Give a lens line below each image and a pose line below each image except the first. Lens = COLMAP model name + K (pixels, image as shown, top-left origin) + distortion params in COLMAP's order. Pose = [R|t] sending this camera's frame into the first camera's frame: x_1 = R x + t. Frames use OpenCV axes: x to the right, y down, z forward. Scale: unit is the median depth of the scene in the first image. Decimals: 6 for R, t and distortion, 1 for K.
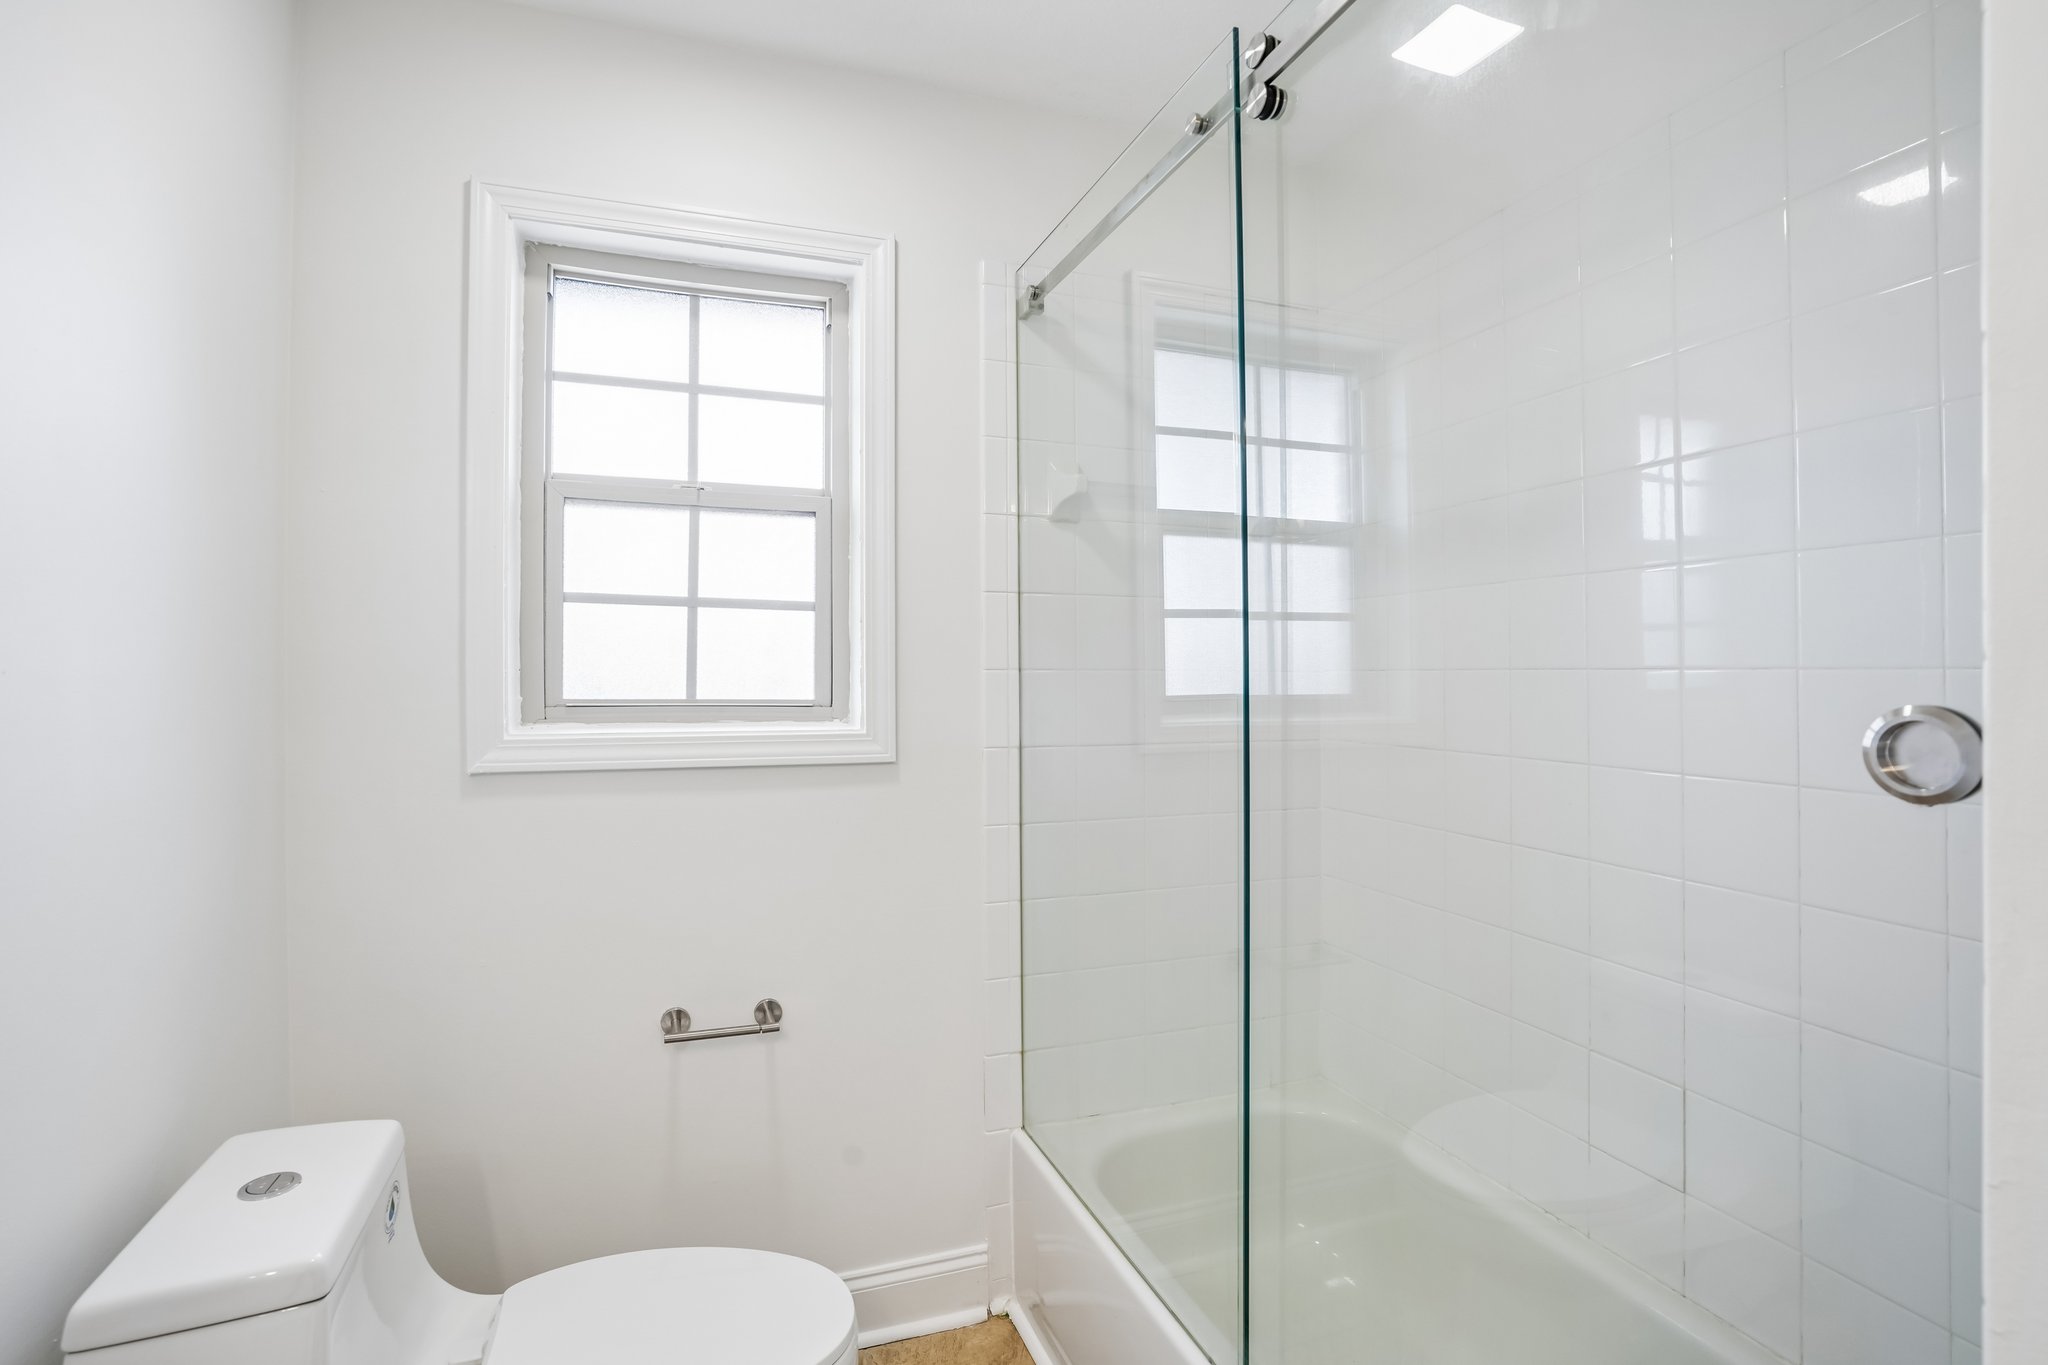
lens RADIAL K [[950.2, 0, 1018.7], [0, 950.2, 674.4], [0, 0, 1]] dist [-0.052638, 0.017351]
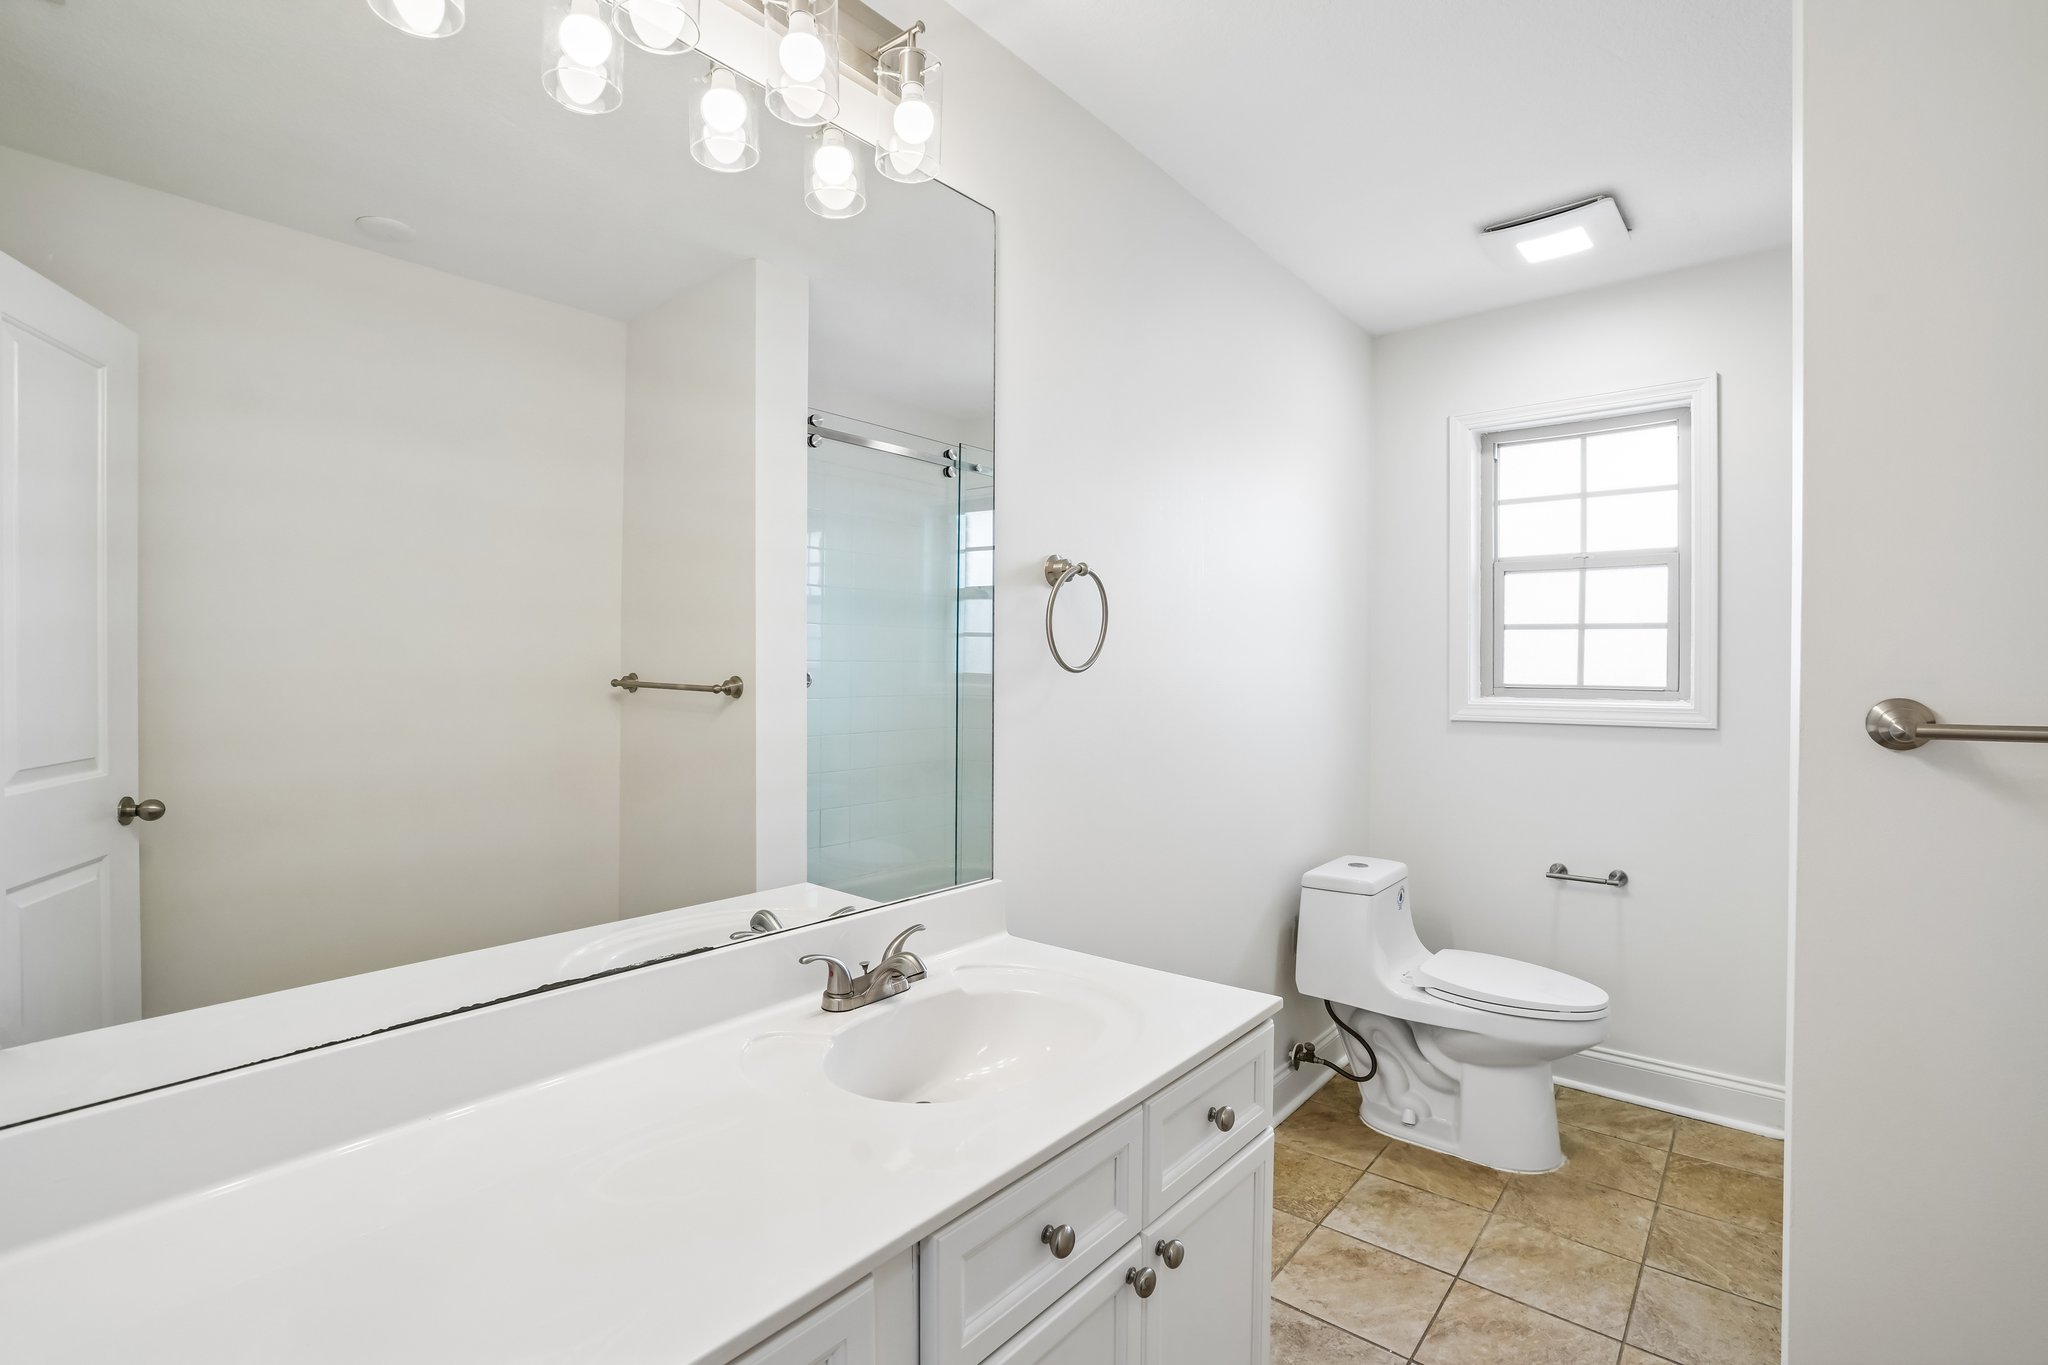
lens RADIAL K [[950.2, 0, 1021.2], [0, 950.2, 676.4], [0, 0, 1]] dist [-0.052638, 0.017351]
pose [[0.504661, 0.006755, -0.863291, 0.574810], [-0.000688, 0.999972, 0.007422, -0.000273], [0.863318, -0.003152, 0.504651, -0.675268]]
